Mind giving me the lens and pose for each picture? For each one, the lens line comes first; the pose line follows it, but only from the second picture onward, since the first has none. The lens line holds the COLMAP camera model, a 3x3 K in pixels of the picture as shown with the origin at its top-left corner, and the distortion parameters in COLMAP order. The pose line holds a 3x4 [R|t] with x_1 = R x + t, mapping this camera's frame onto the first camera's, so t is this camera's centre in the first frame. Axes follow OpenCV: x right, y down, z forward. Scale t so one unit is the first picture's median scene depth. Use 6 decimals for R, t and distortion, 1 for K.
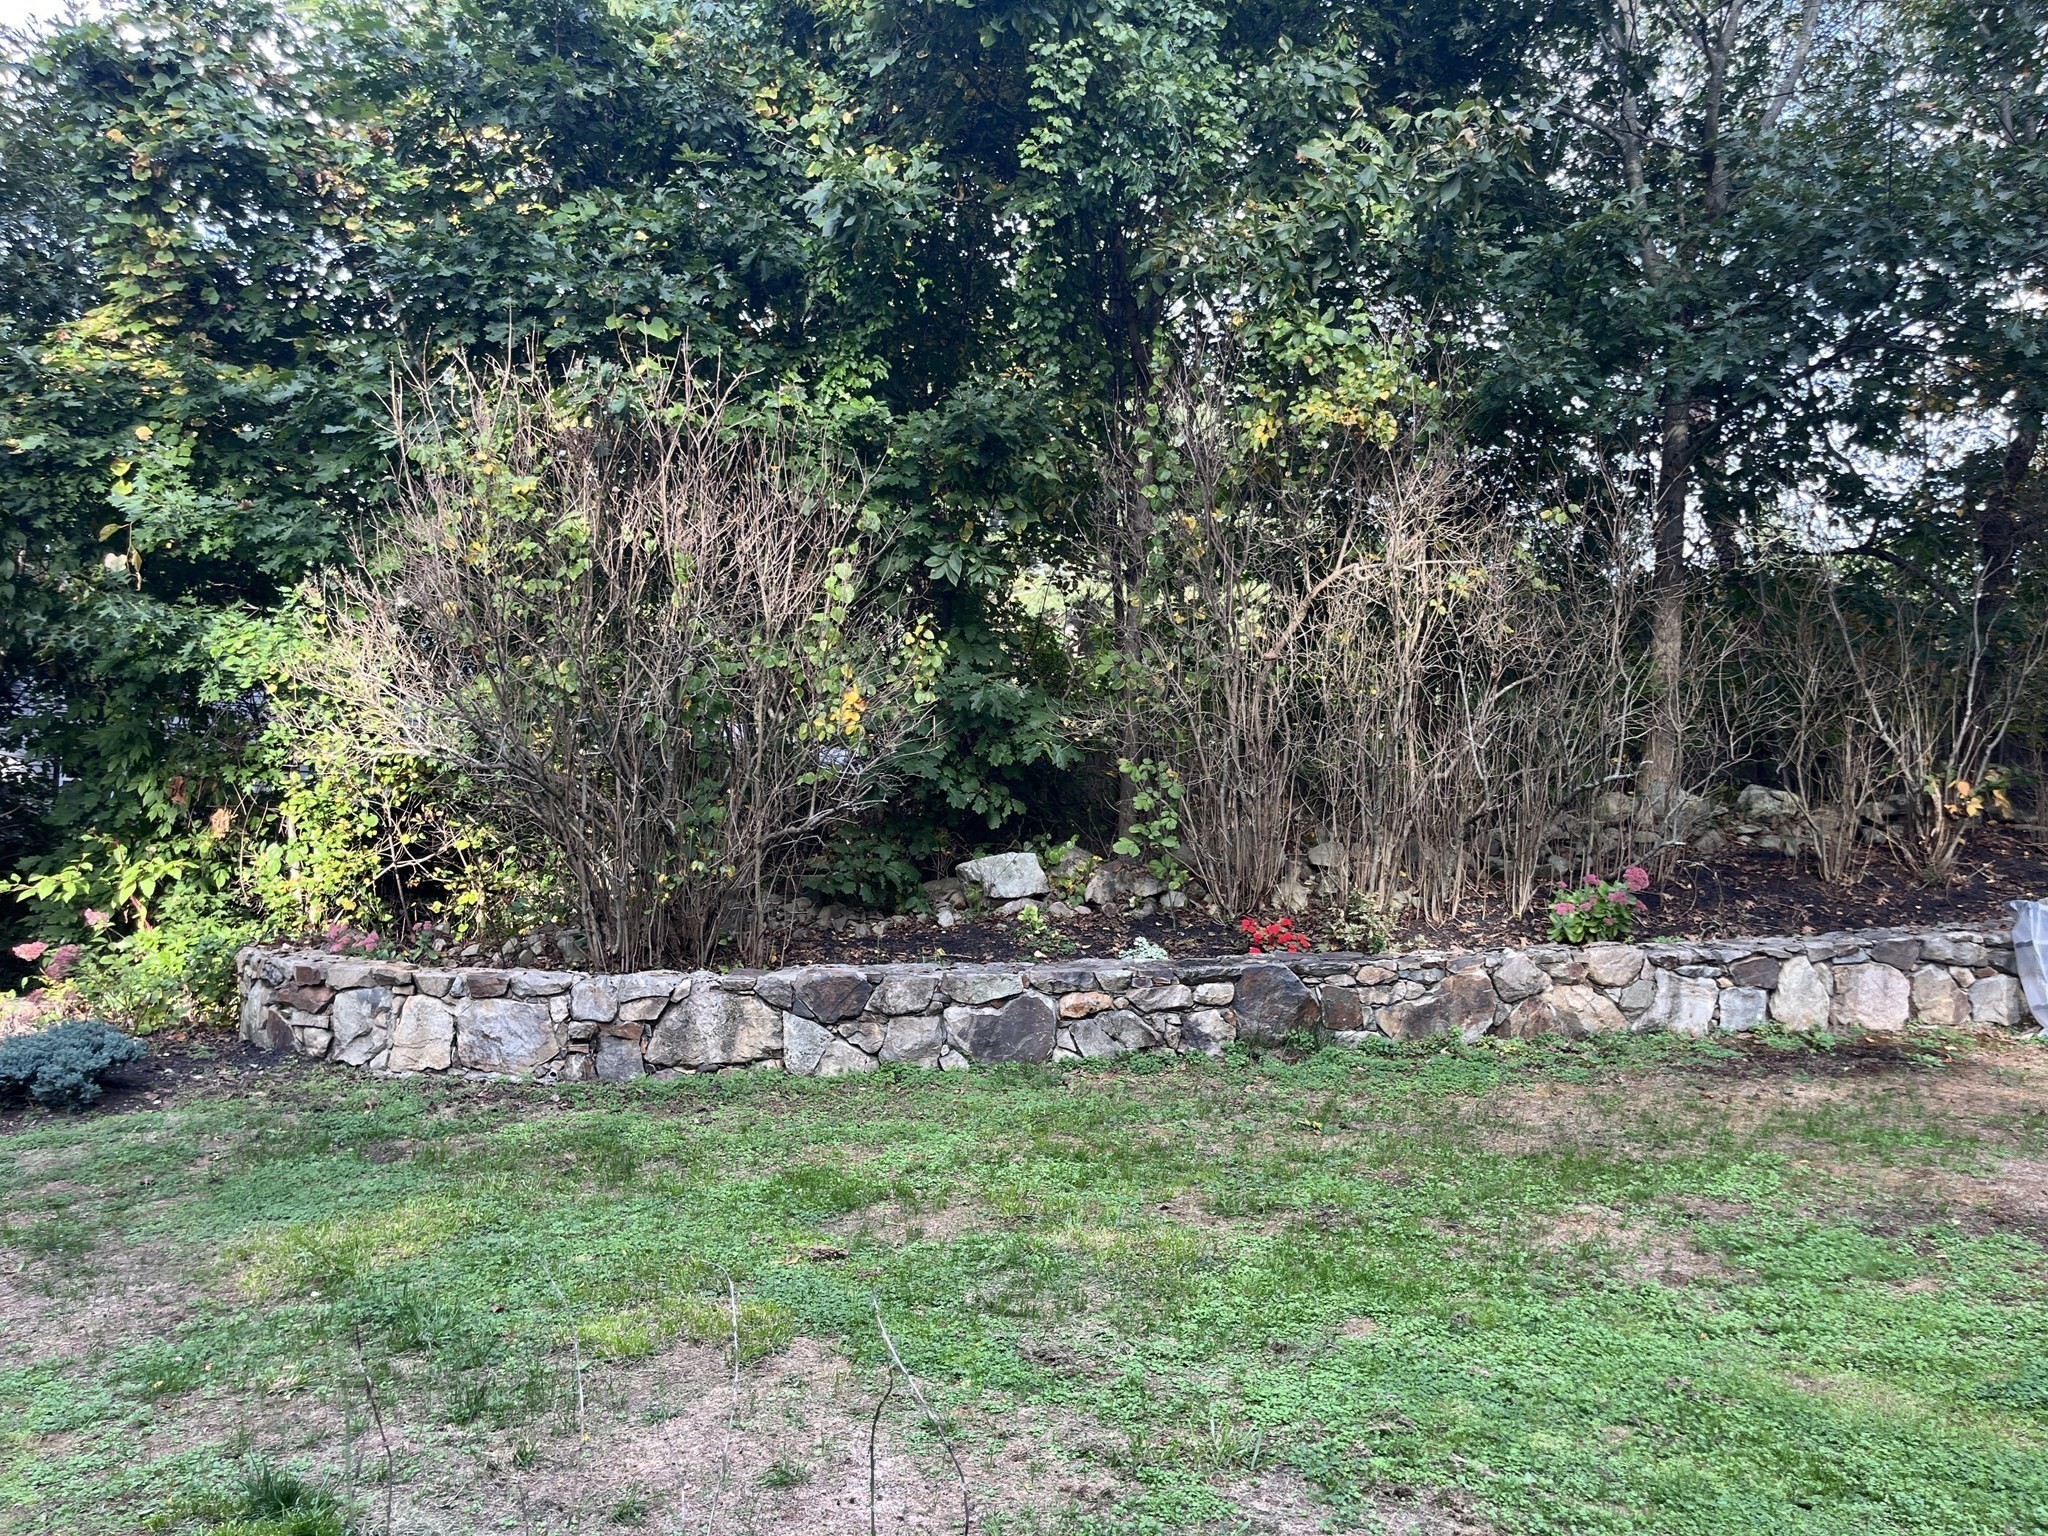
lens RADIAL K [[1549.6, 0, 1014.7], [0, 1549.6, 759.9], [0, 0, 1]] dist [0.030692, -0.034359]
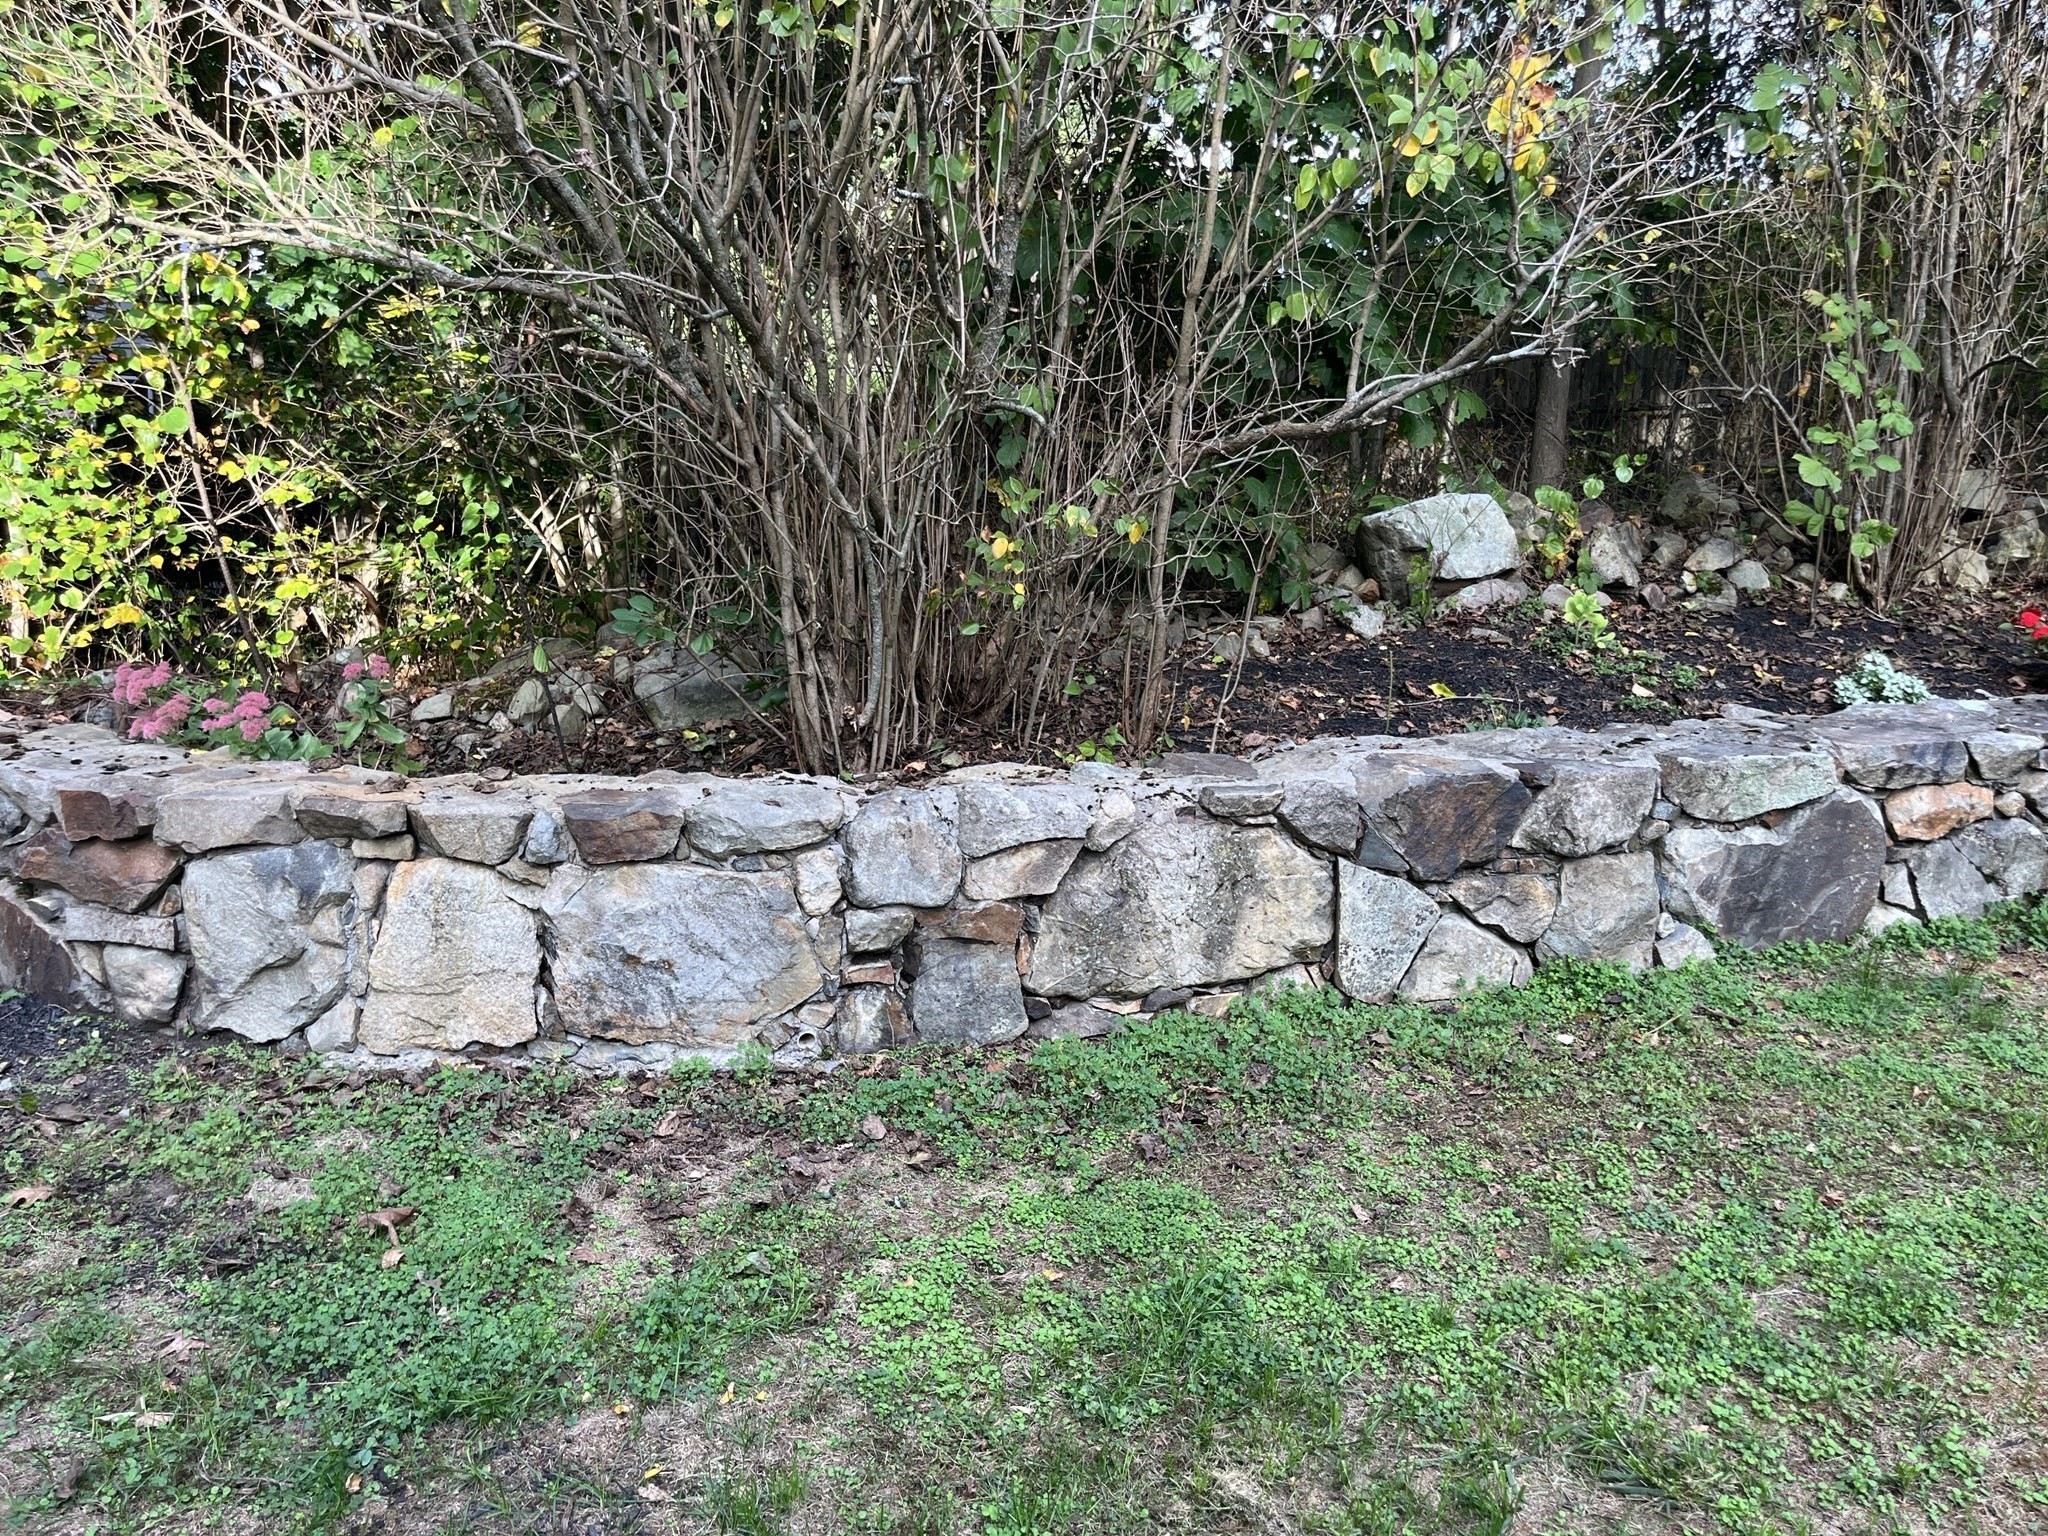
lens RADIAL K [[1549.6, 0, 1045.4], [0, 1549.6, 762.4], [0, 0, 1]] dist [0.030692, -0.034359]
pose [[0.982811, -0.034768, 0.181309, -0.303289], [-0.004059, 0.977799, 0.209506, 0.047776], [-0.184568, -0.206640, 0.960851, 0.612375]]
